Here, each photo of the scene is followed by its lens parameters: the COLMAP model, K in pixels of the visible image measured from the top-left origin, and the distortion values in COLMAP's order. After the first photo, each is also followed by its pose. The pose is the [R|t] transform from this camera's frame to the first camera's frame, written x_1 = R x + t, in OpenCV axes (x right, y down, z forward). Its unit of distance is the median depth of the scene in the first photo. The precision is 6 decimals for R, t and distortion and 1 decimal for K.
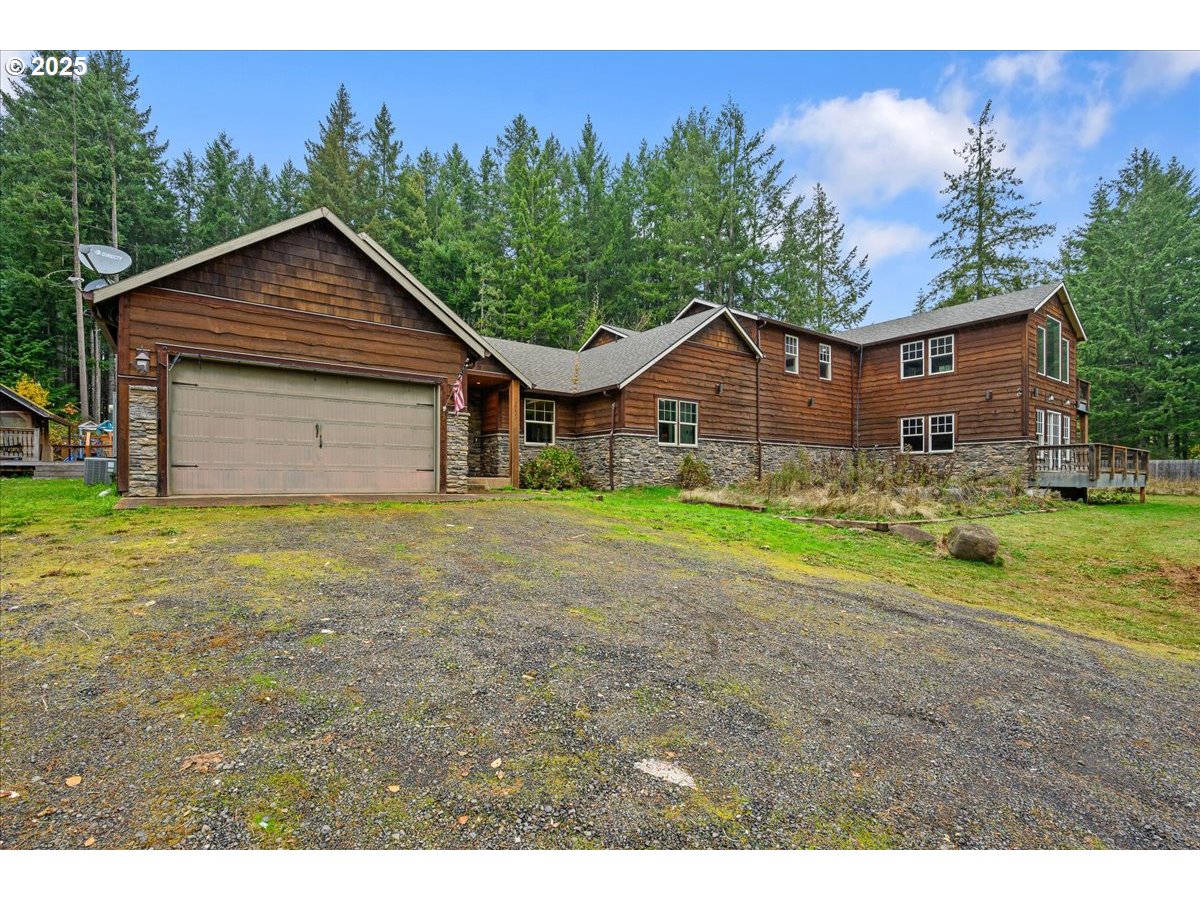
lens RADIAL K [[555.4, 0, 584.9], [0, 555.4, 447.7], [0, 0, 1]] dist [-0.001452, -0.000713]
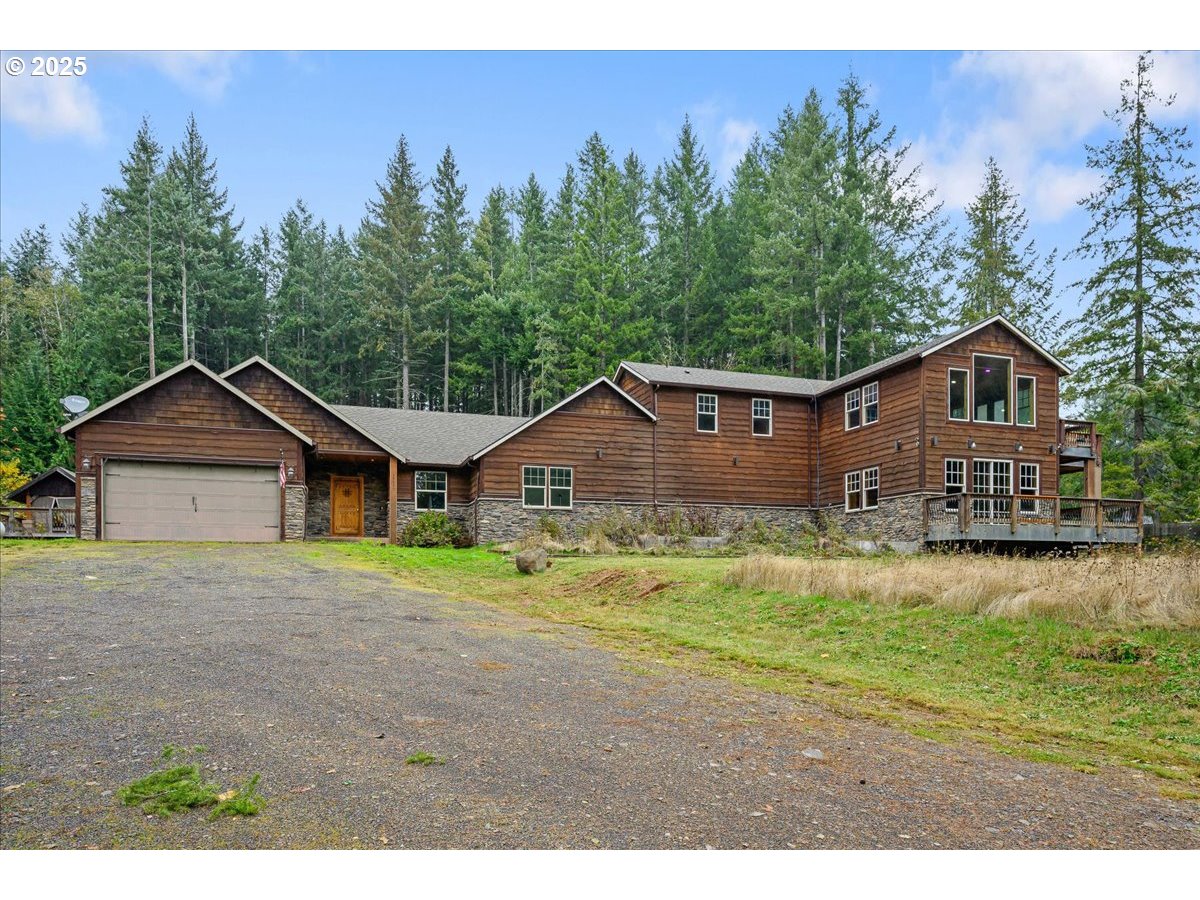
lens RADIAL K [[765.6, 0, 600.4], [0, 765.6, 512.9], [0, 0, 1]] dist [0.000038, 0.001621]
pose [[0.964170, -0.027375, -0.263867, 0.596324], [0.021575, 0.999458, -0.024852, 0.041088], [0.264405, 0.018268, 0.964239, -0.385492]]
